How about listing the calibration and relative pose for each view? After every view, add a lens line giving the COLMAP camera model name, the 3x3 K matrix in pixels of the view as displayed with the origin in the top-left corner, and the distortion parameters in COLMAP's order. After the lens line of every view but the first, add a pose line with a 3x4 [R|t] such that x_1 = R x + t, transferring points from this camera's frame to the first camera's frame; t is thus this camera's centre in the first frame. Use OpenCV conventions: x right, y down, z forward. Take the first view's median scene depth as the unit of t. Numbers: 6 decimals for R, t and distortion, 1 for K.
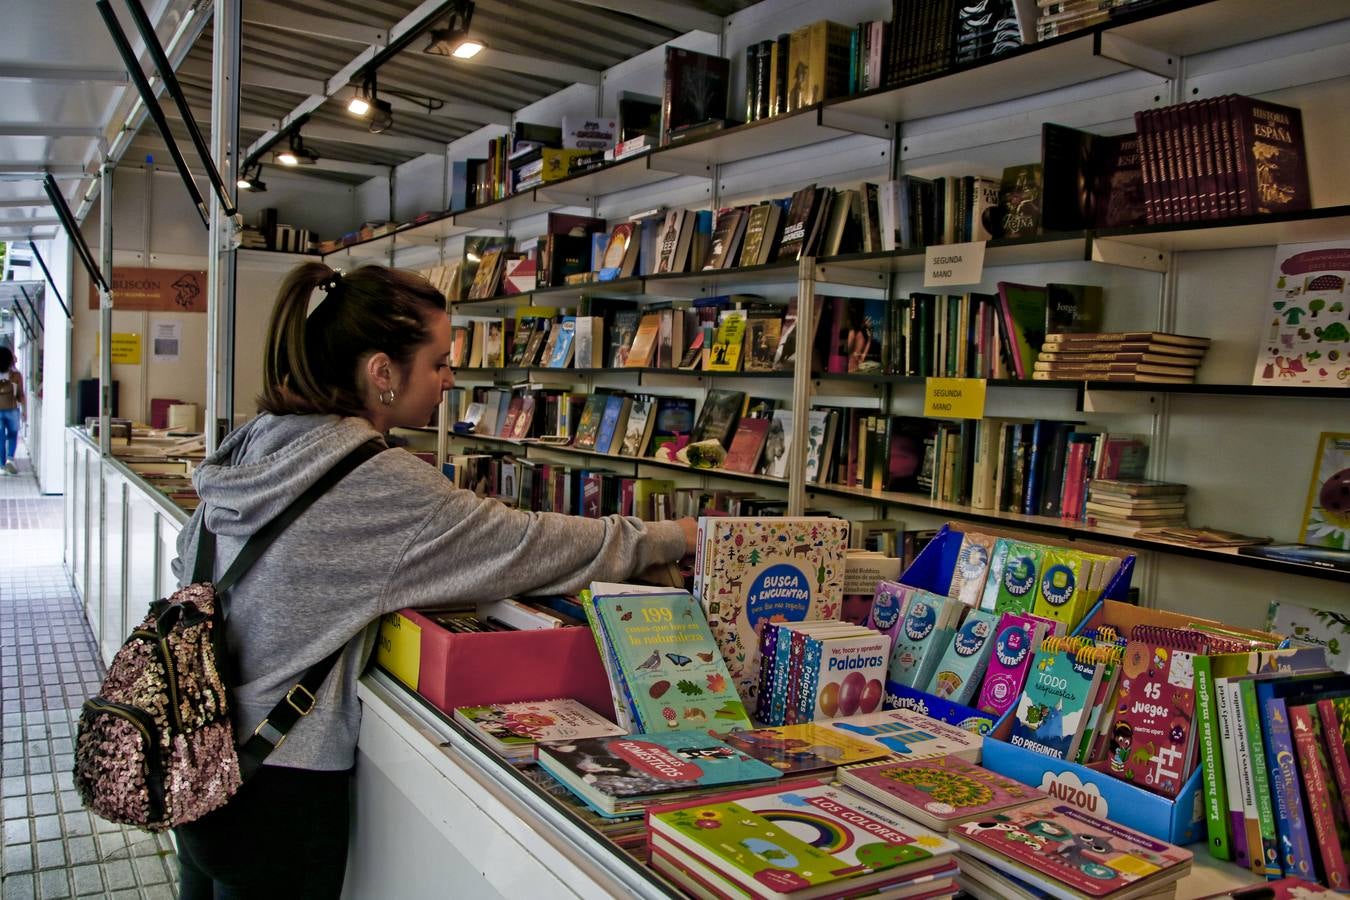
lens RADIAL K [[1040.6, 0, 678.4], [0, 1040.6, 446.8], [0, 0, 1]] dist [-0.116787, 0.133071]
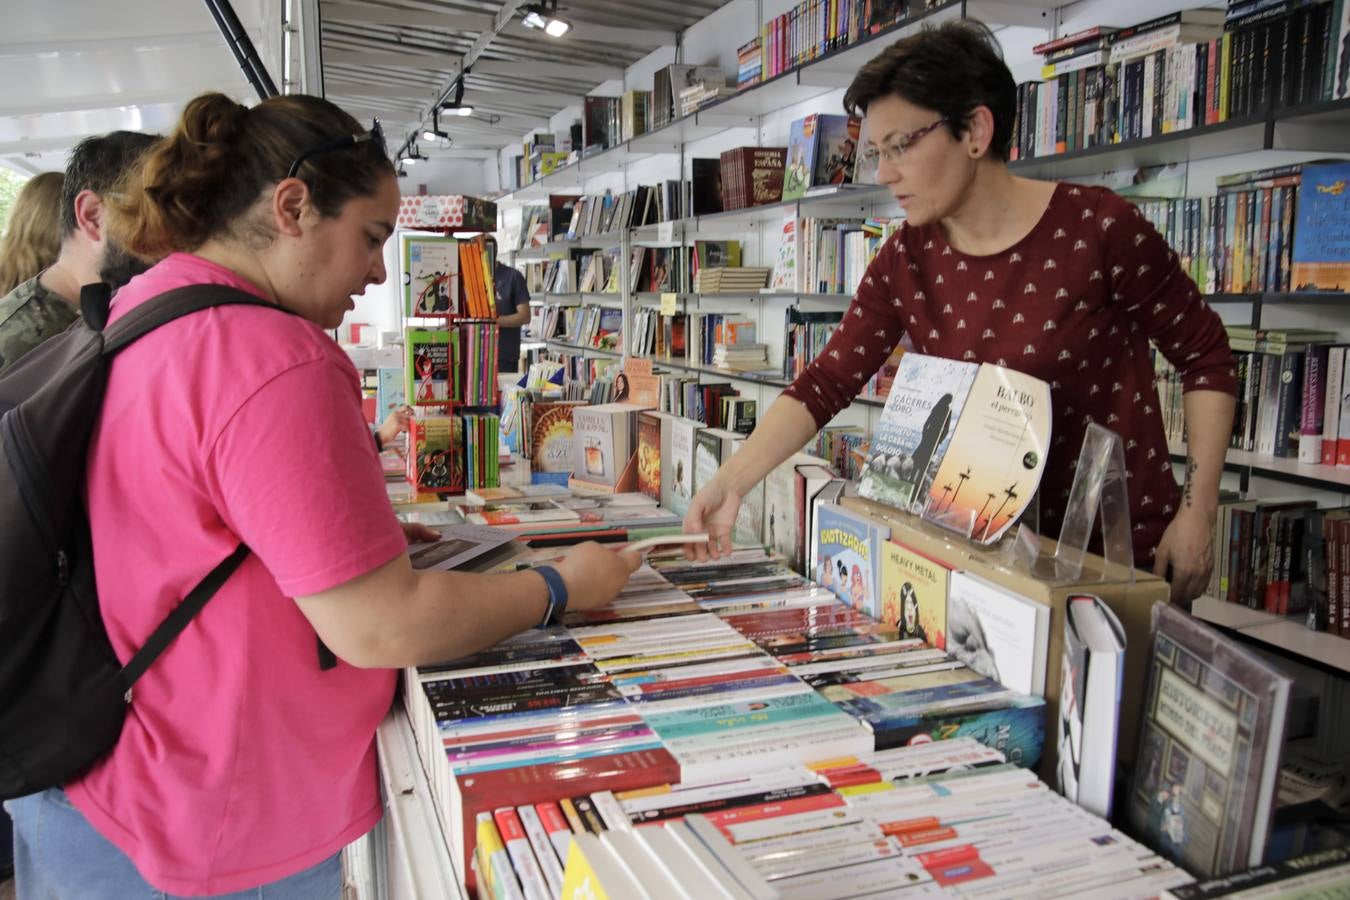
lens RADIAL K [[1040.6, 0, 678.4], [0, 1040.6, 446.8], [0, 0, 1]] dist [-0.116787, 0.133071]
pose [[0.970142, -0.022298, -0.241511, 0.529601], [0.044432, 0.995253, 0.086590, 0.035471], [0.238434, -0.094736, 0.966527, -0.618574]]
